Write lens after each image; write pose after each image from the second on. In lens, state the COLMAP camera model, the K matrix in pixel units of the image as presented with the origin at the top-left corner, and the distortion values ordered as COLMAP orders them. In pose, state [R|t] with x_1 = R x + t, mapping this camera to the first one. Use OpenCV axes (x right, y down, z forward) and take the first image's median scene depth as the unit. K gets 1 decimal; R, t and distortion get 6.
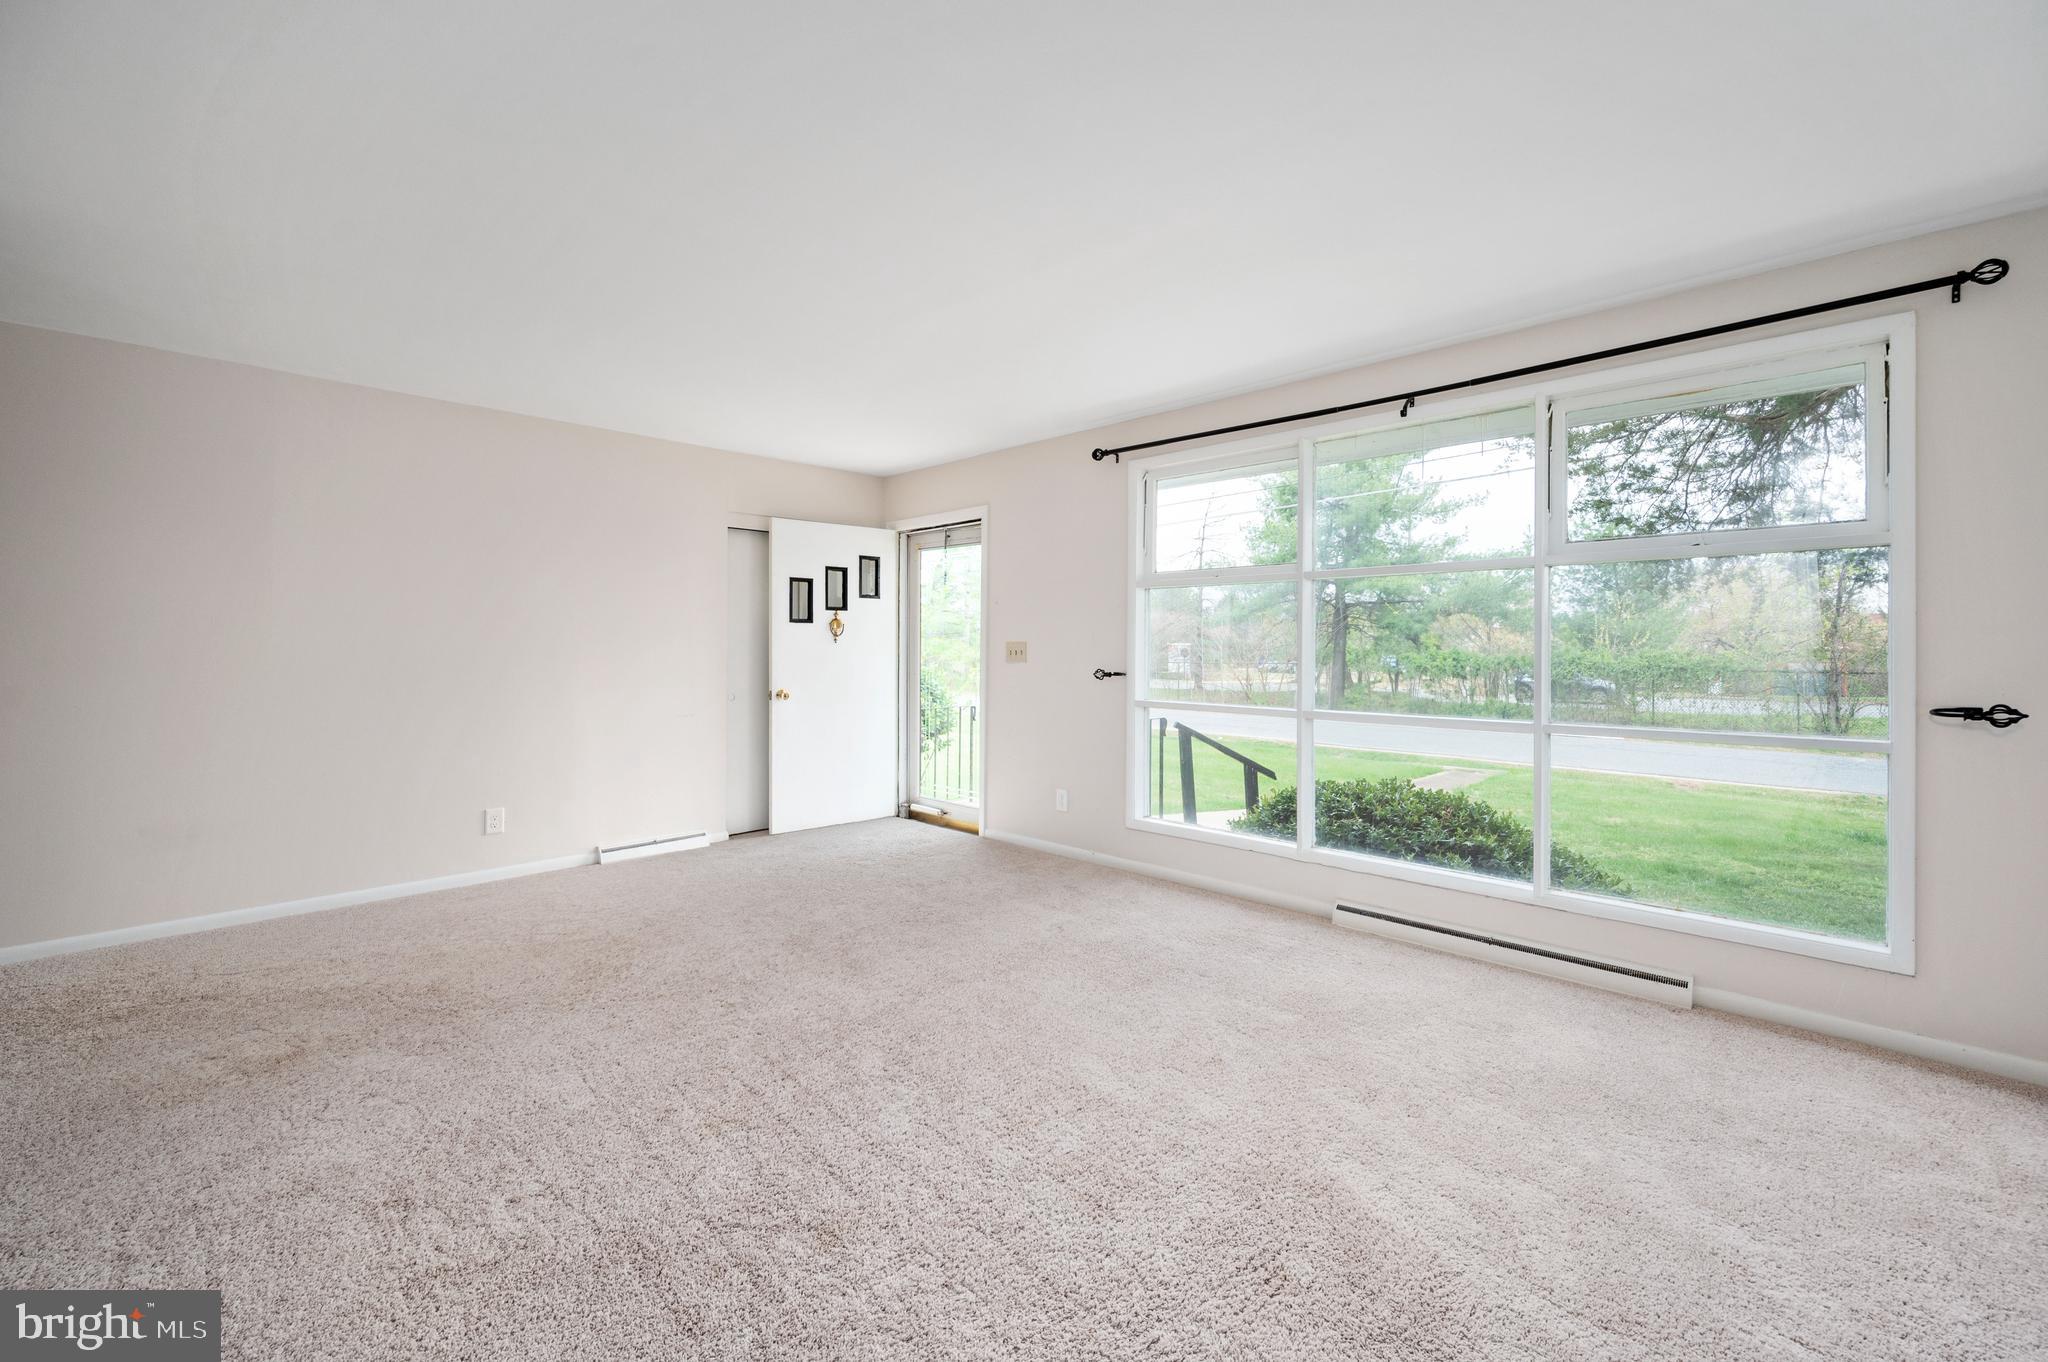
lens RADIAL K [[831.6, 0, 1015.5], [0, 831.6, 644.6], [0, 0, 1]] dist [0.001800, 0.000155]
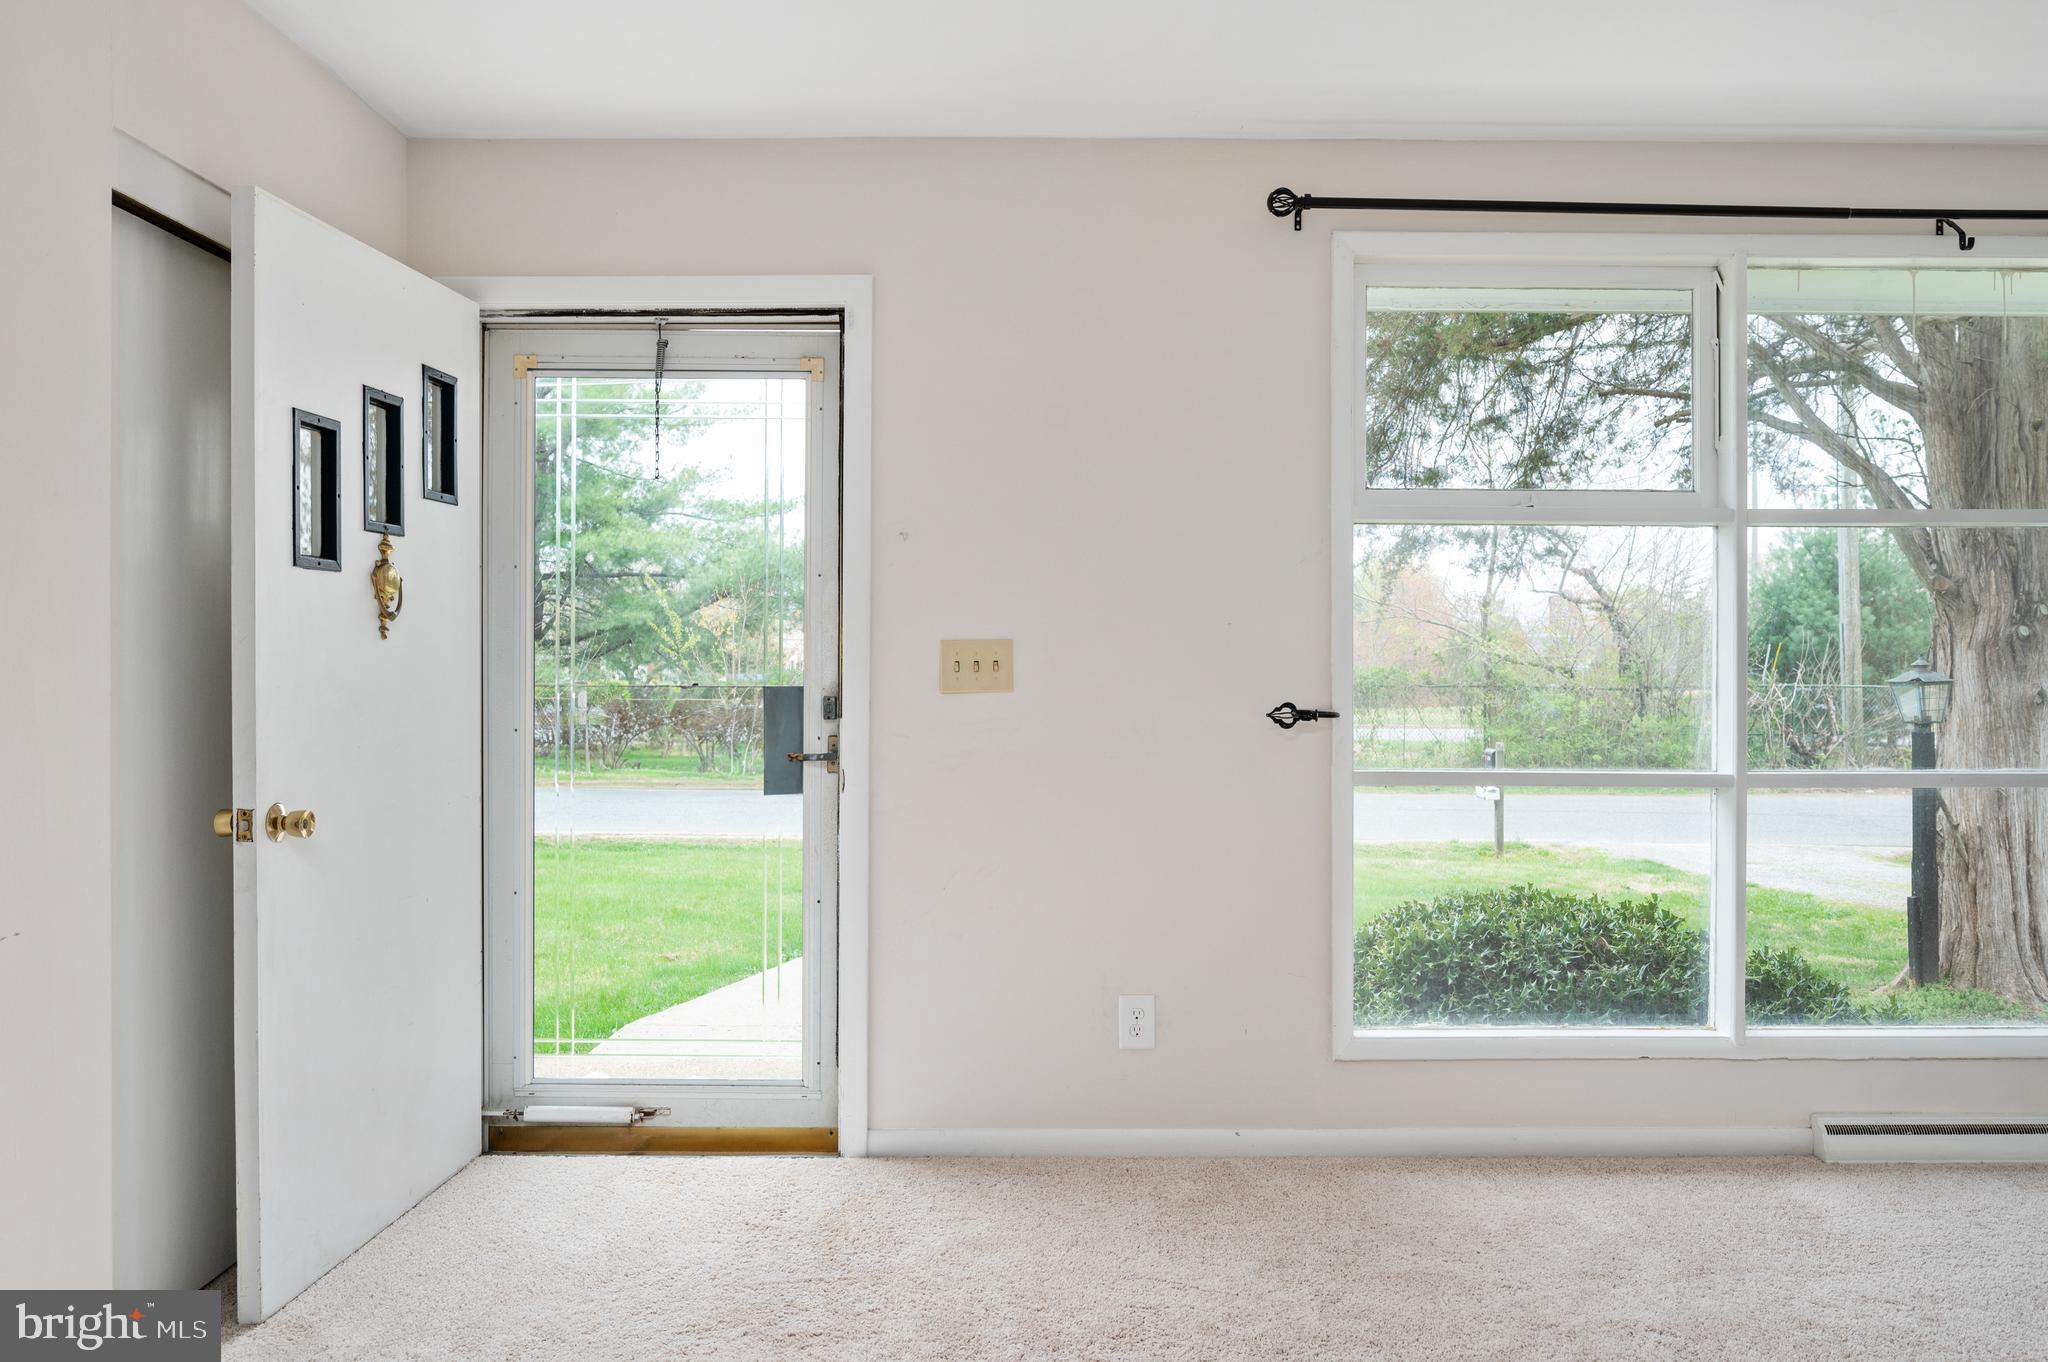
lens RADIAL K [[1508.2, 0, 992.6], [0, 1508.2, 667.0], [0, 0, 1]] dist [-0.009642, -0.006561]
pose [[0.714783, -0.006594, 0.699315, -0.472247], [-0.001978, 0.999932, 0.011450, 0.001701], [-0.699343, -0.009567, 0.714722, 0.468919]]
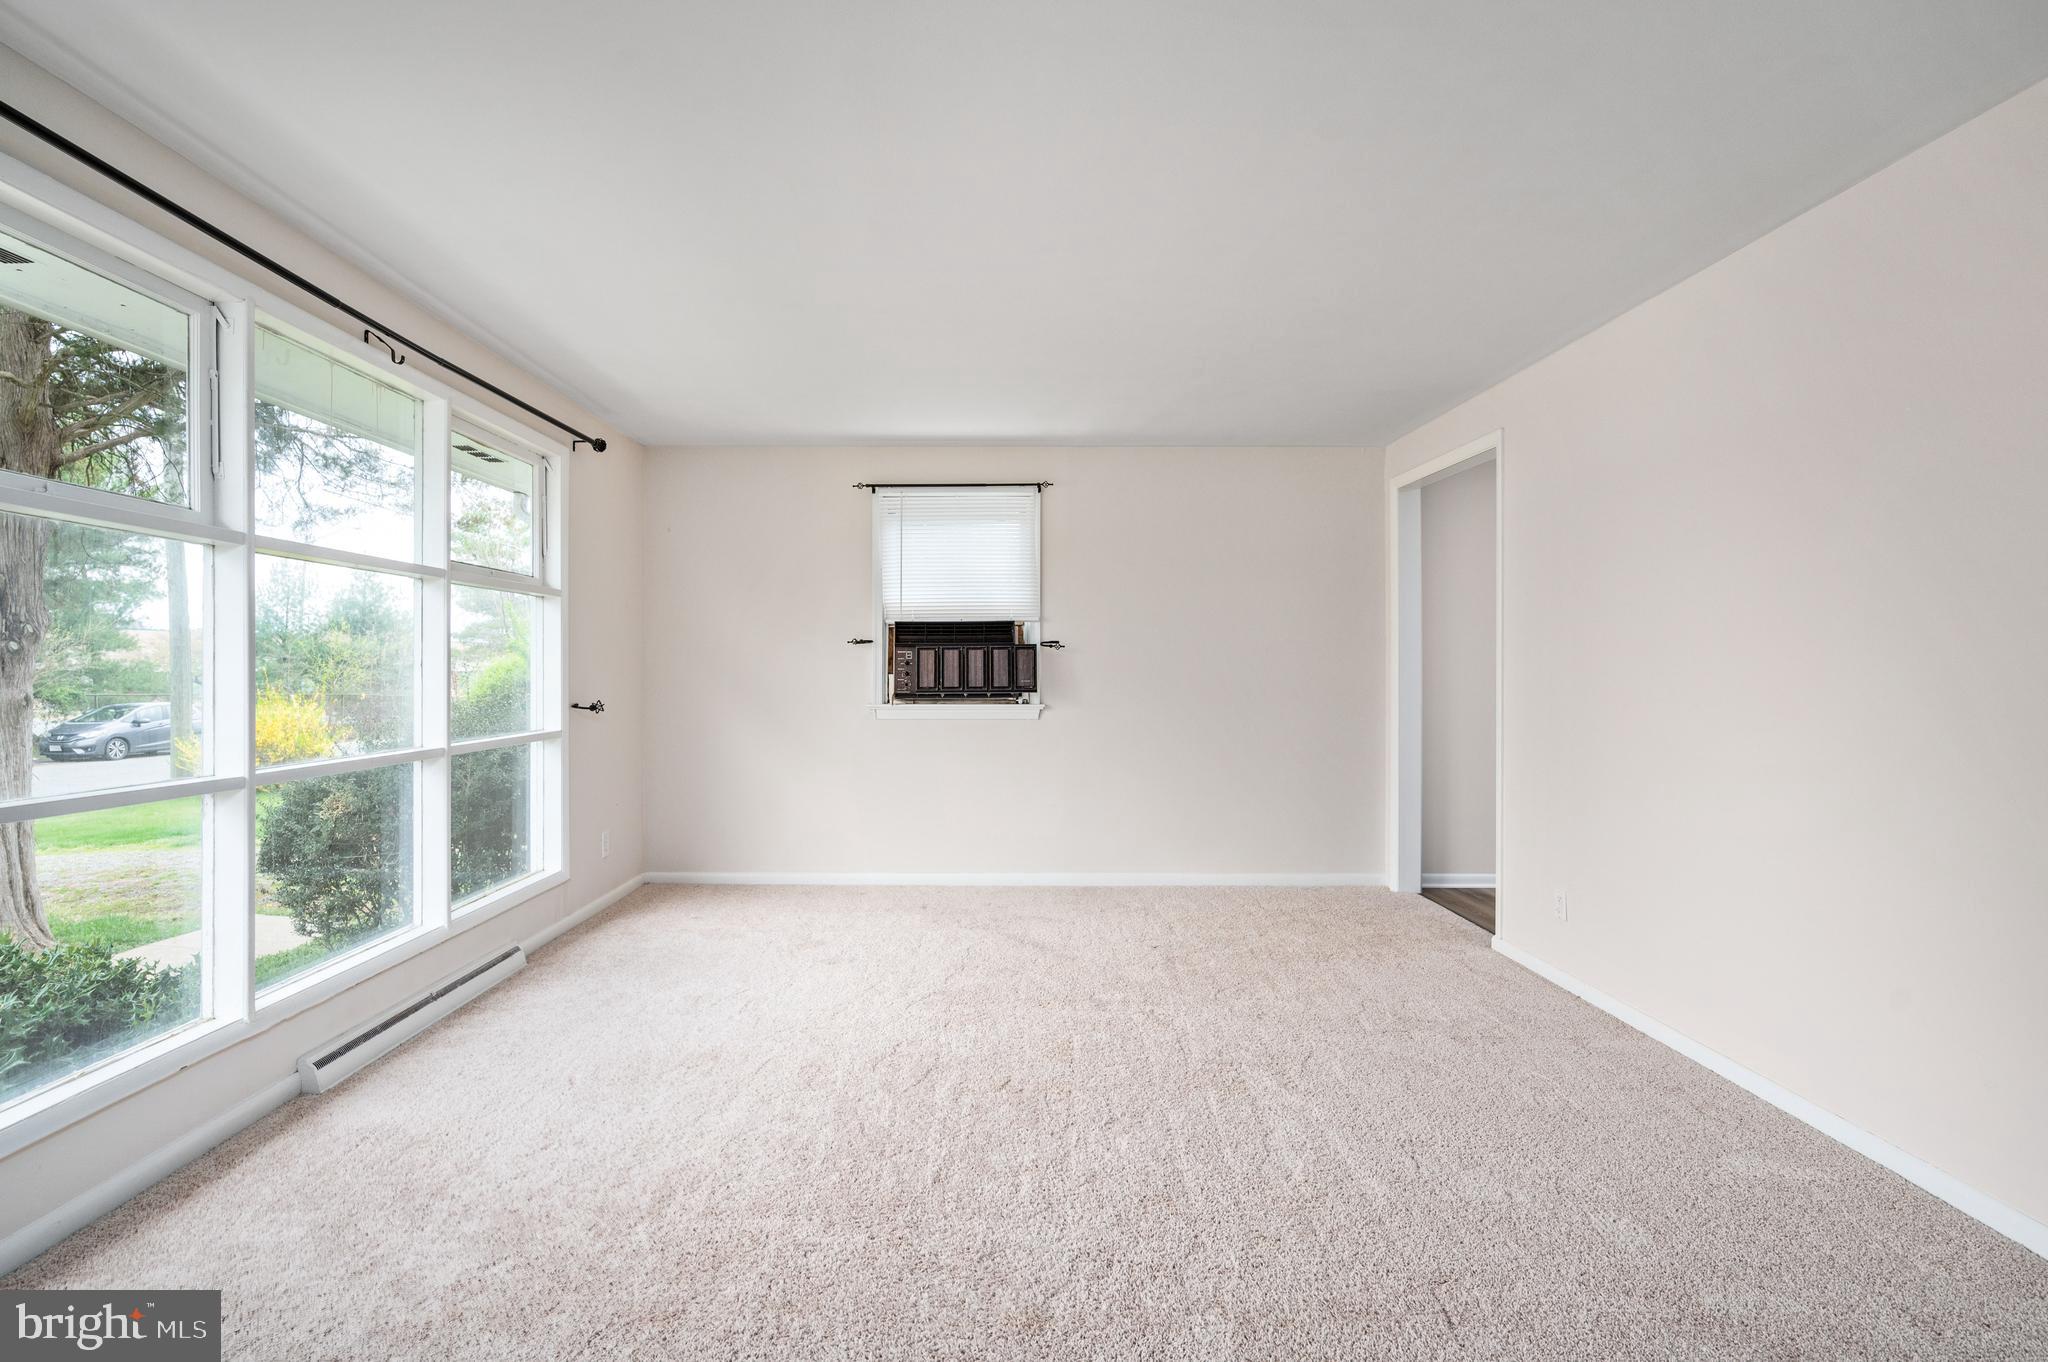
lens RADIAL K [[985.8, 0, 995.1], [0, 985.8, 674.5], [0, 0, 1]] dist [-0.004369, -0.000840]
pose [[-0.701063, -0.006985, 0.713065, -0.360022], [-0.007472, 0.999969, 0.002450, 0.003787], [-0.713060, -0.003611, -0.701093, 0.796371]]
